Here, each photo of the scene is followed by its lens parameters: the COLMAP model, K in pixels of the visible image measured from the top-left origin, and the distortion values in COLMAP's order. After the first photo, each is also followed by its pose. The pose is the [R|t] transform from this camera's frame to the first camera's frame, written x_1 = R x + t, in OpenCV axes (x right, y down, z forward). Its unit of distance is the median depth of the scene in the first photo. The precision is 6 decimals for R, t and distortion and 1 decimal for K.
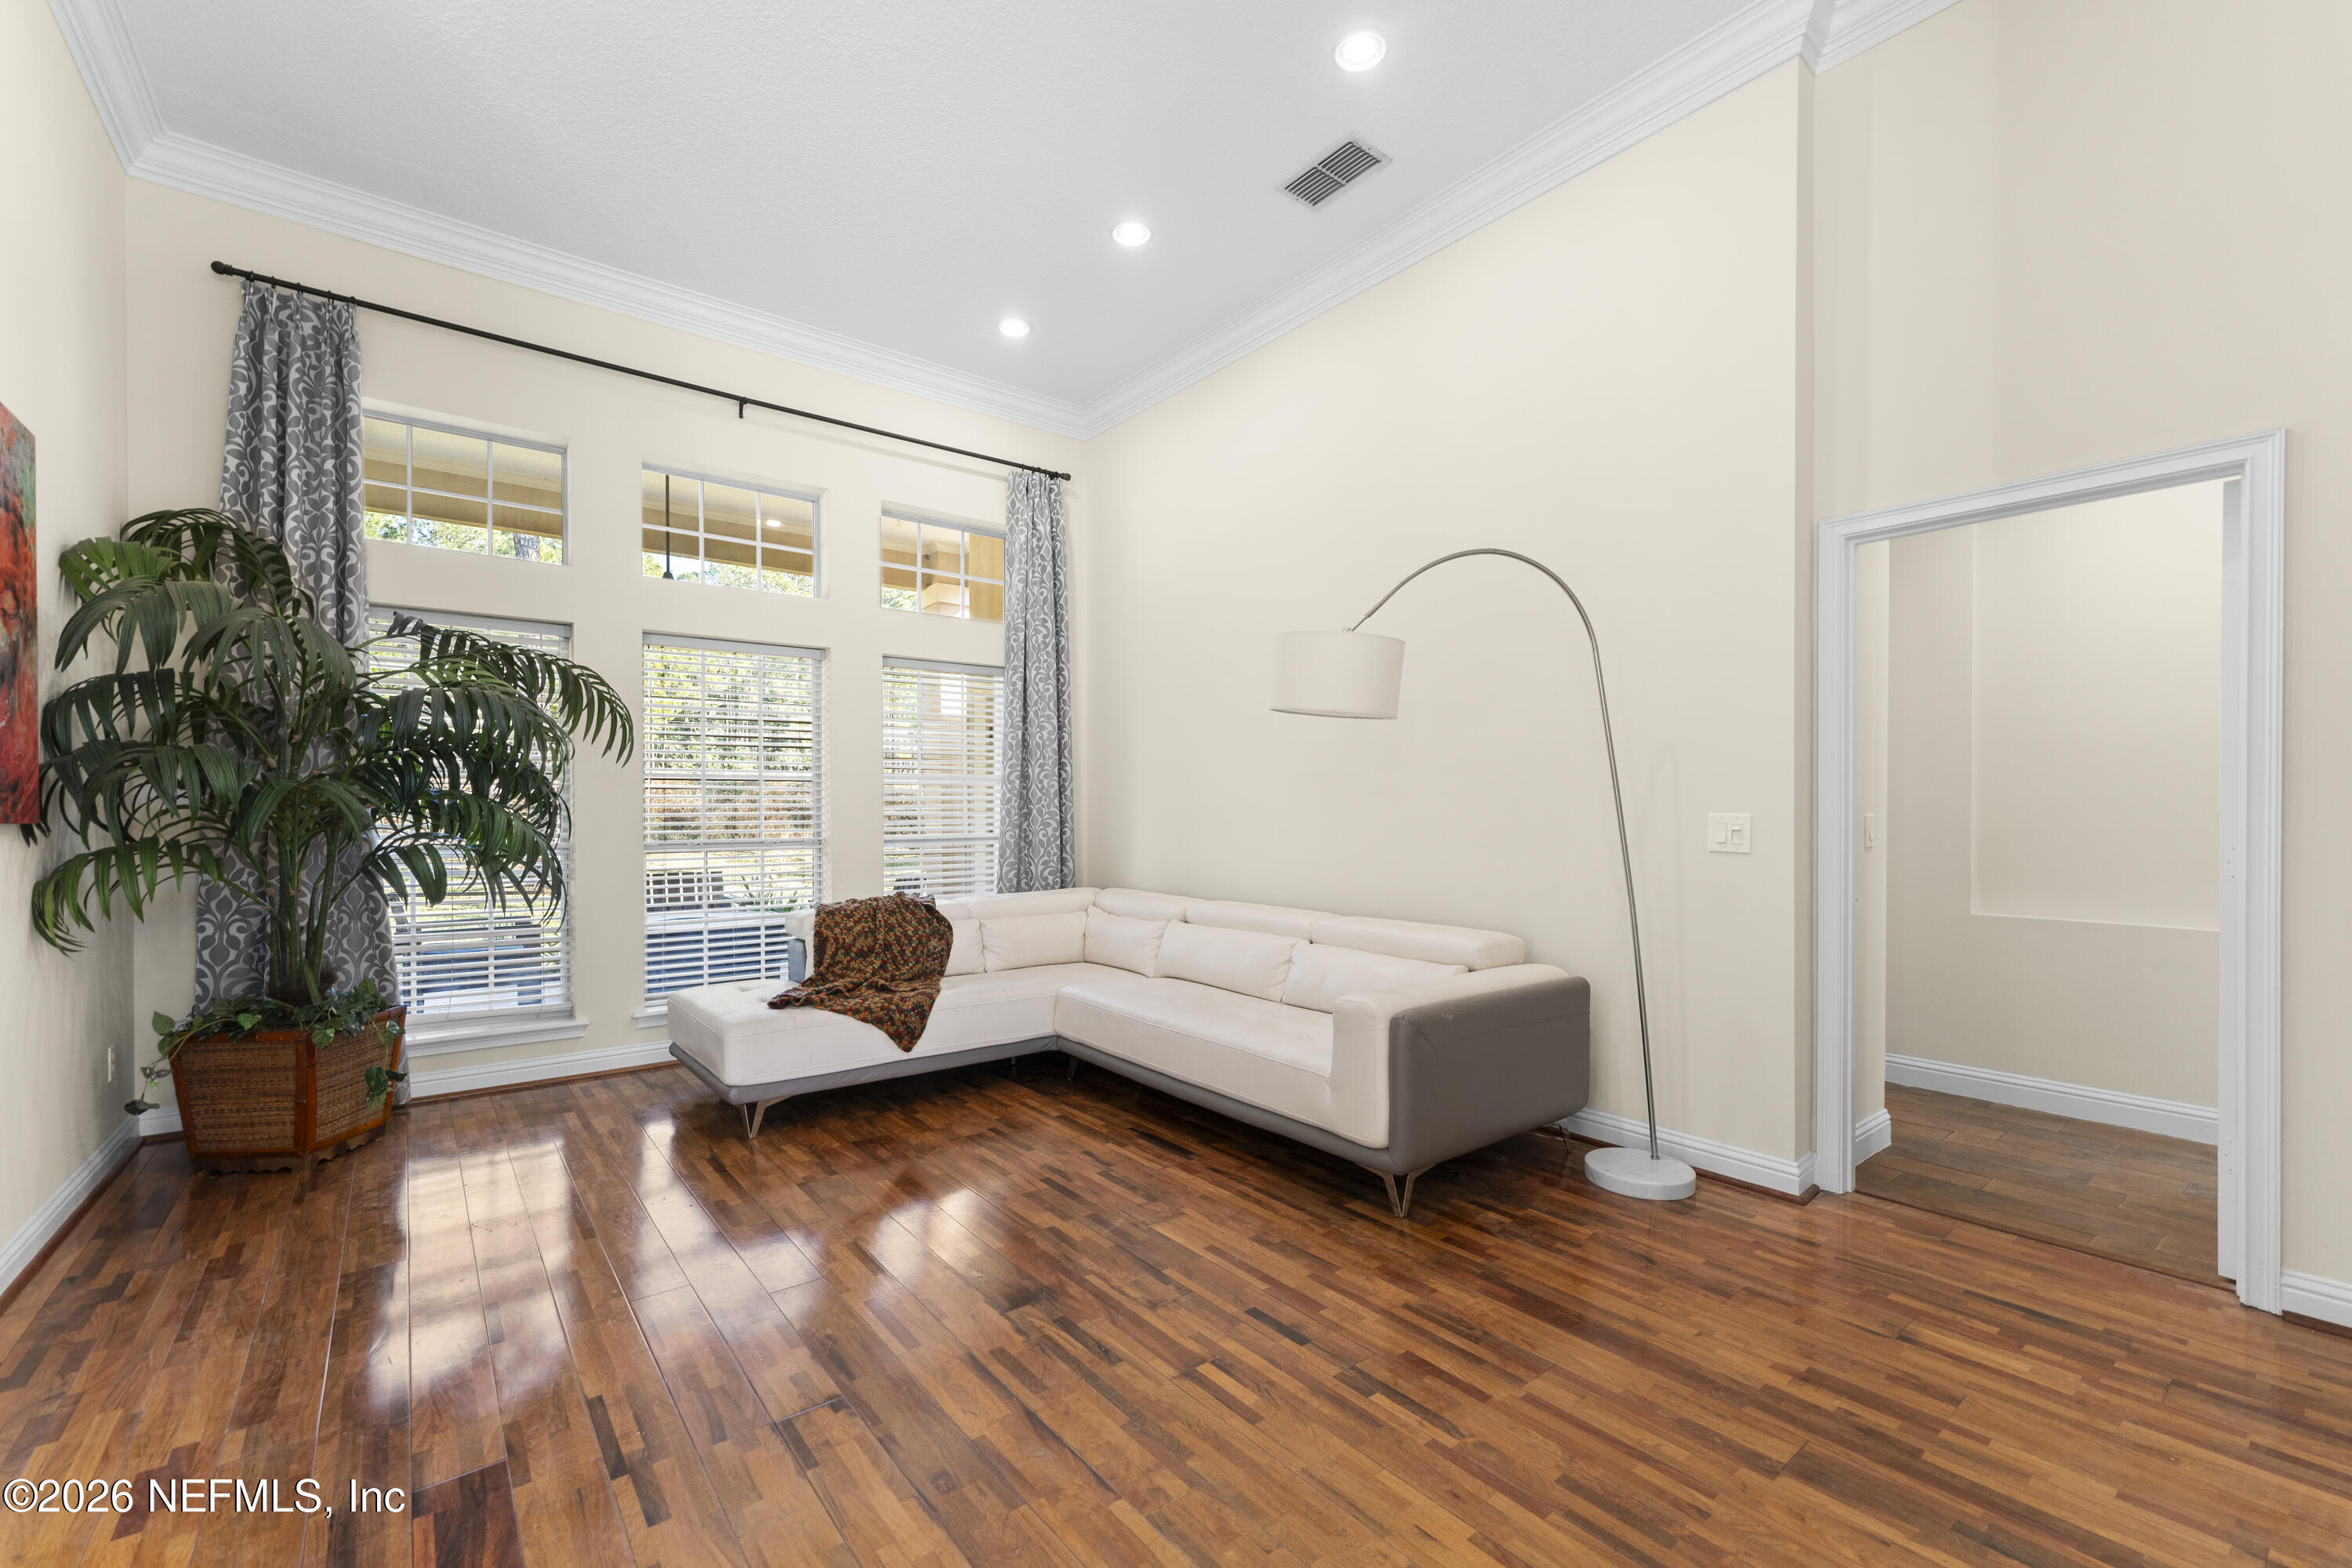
lens RADIAL K [[972.9, 0, 1158.3], [0, 972.9, 798.5], [0, 0, 1]] dist [0.001955, 0.000779]
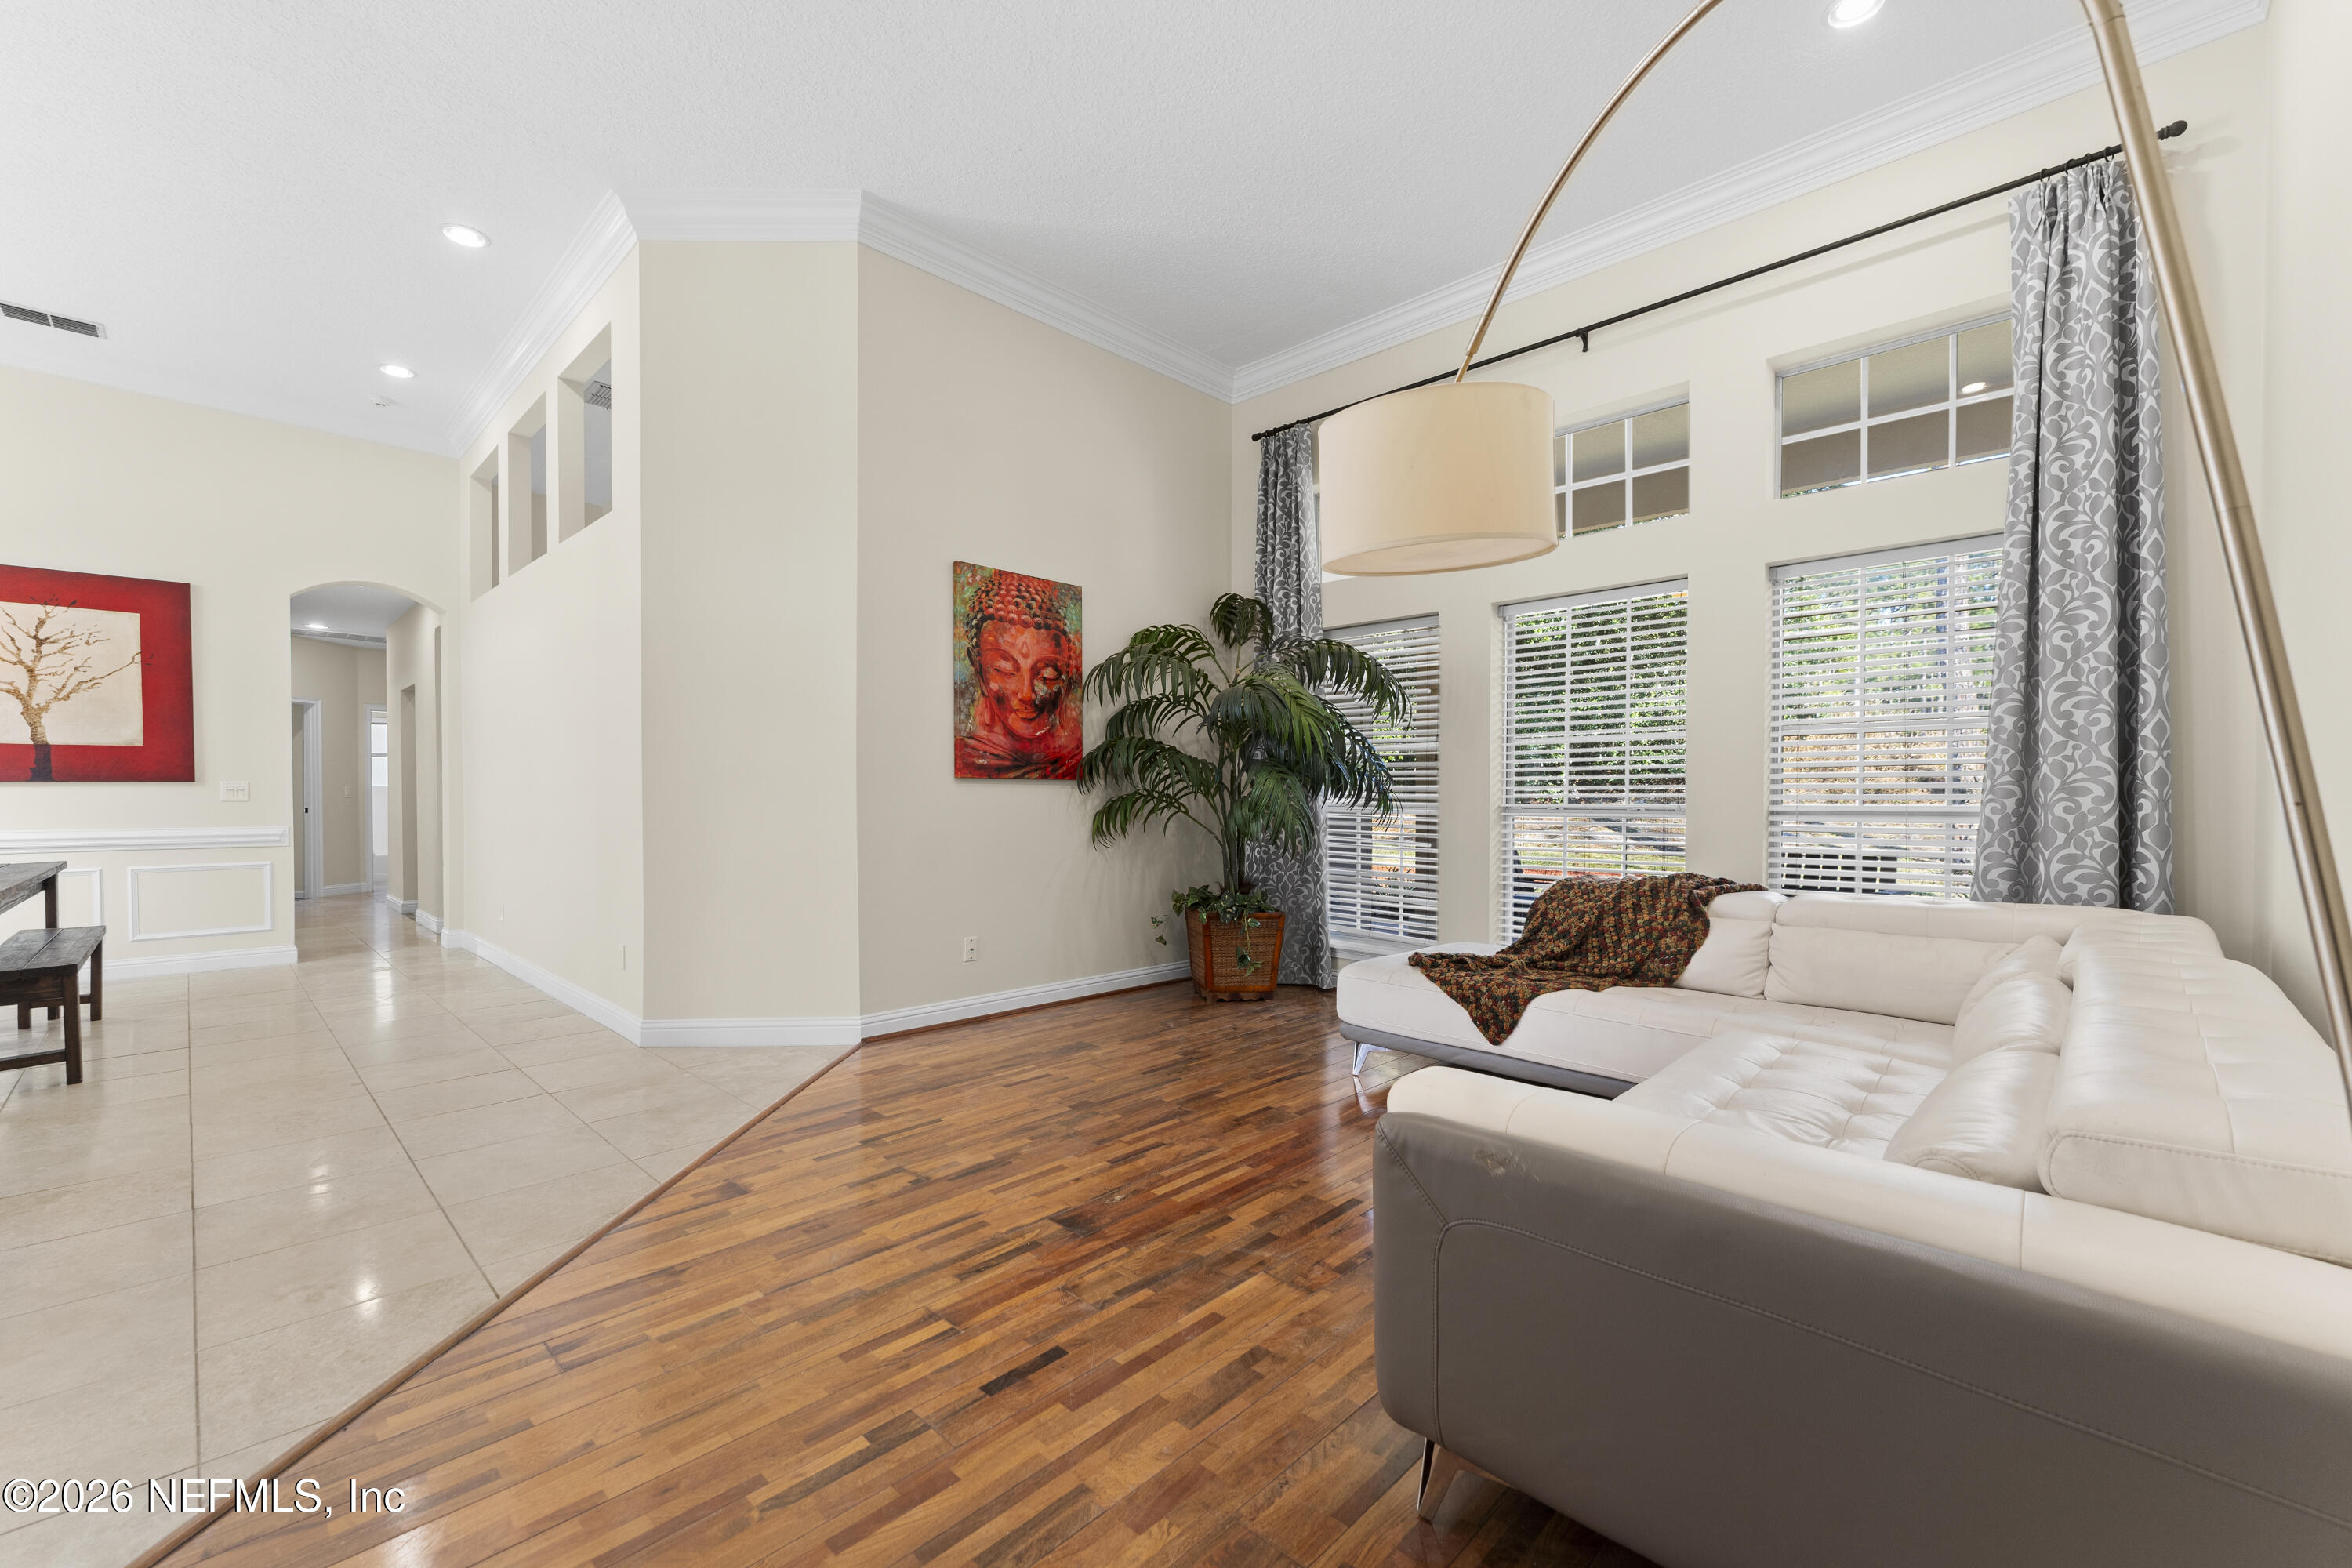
lens RADIAL K [[972.9, 0, 1157.2], [0, 972.9, 794.3], [0, 0, 1]] dist [0.001955, 0.000779]
pose [[0.119045, -0.001269, -0.992888, 0.876850], [0.006447, 0.999979, -0.000505, 0.059427], [0.992868, -0.006341, 0.119051, 0.947432]]
